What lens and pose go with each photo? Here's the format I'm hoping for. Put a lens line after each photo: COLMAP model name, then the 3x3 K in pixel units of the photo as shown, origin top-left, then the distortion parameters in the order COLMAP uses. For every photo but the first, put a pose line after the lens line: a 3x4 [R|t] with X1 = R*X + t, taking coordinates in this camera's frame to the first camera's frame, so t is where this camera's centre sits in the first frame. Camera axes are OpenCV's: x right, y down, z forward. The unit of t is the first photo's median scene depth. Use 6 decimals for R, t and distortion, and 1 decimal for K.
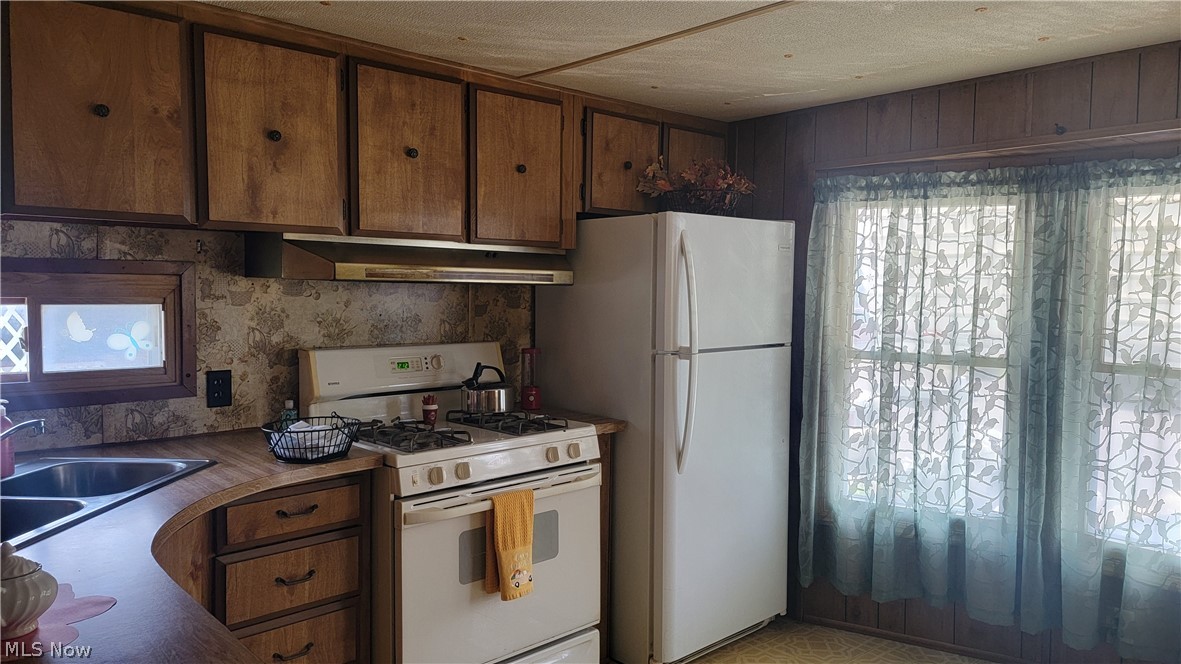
lens RADIAL K [[814.3, 0, 605.1], [0, 814.3, 332.0], [0, 0, 1]] dist [0.083963, -0.070534]
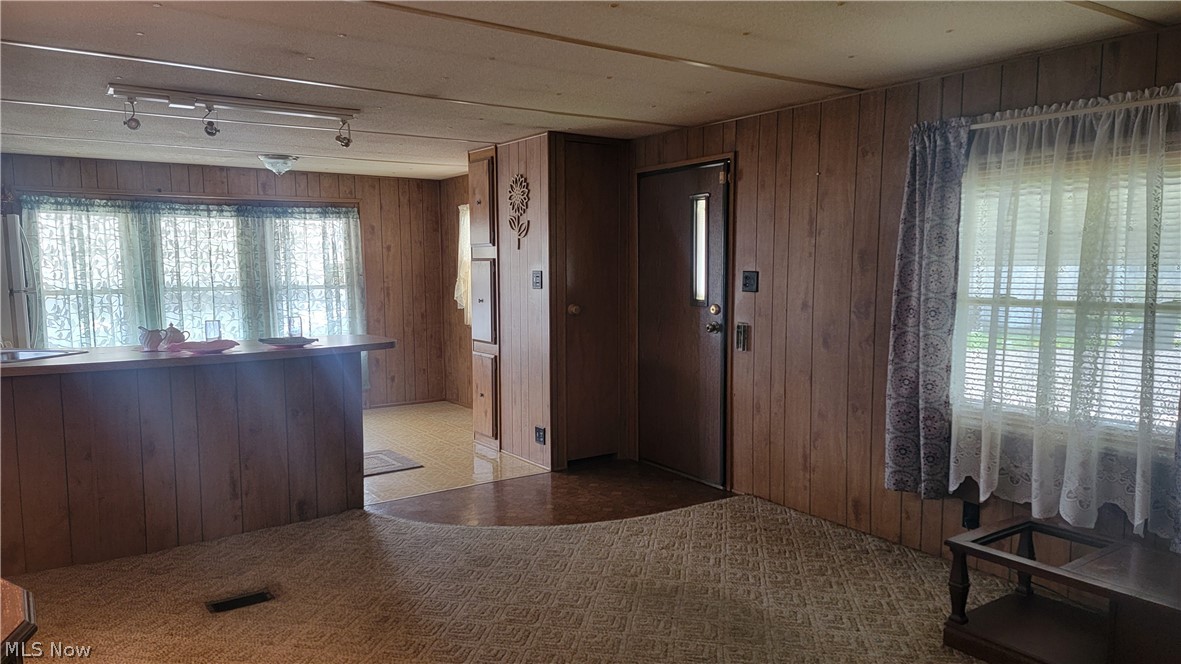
lens RADIAL K [[811.8, 0, 601.0], [0, 811.8, 337.9], [0, 0, 1]] dist [0.097498, -0.084967]
pose [[0.124121, -0.104138, 0.986787, -1.603585], [0.070005, 0.992918, 0.095980, 0.040102], [-0.989794, 0.057167, 0.130533, -0.526476]]
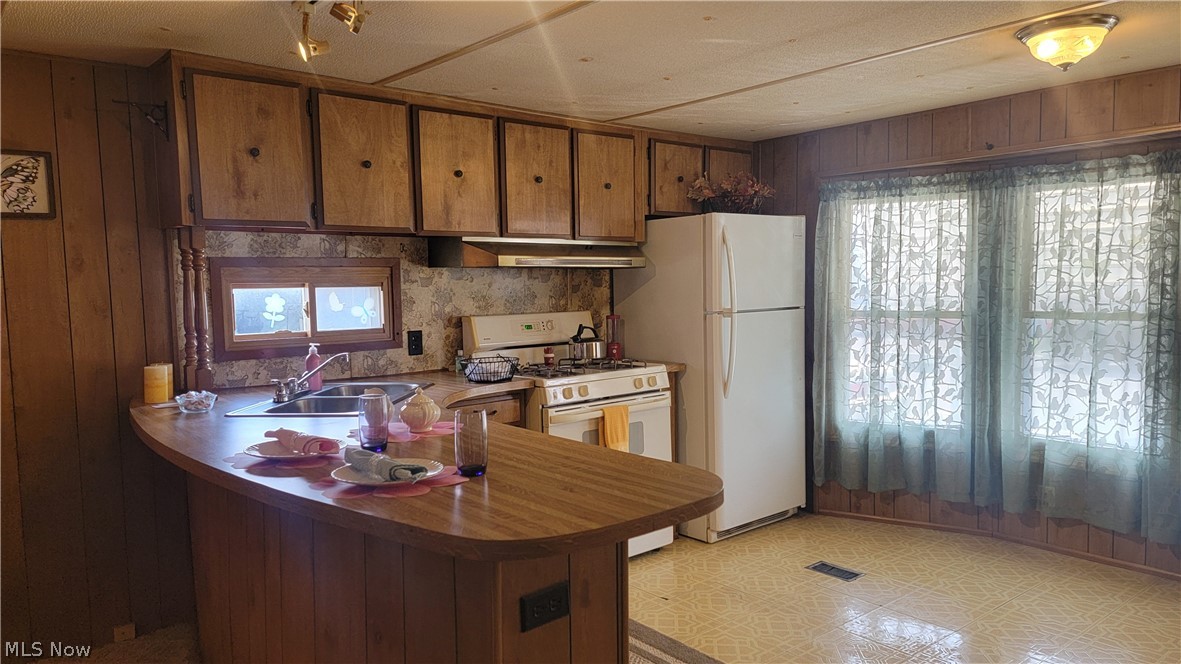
lens RADIAL K [[811.8, 0, 601.0], [0, 811.8, 337.9], [0, 0, 1]] dist [0.097498, -0.084967]
pose [[0.999094, -0.026979, -0.032919, -0.074834], [0.027427, 0.999536, 0.013219, 0.044302], [0.032547, -0.014109, 0.999371, -0.411979]]
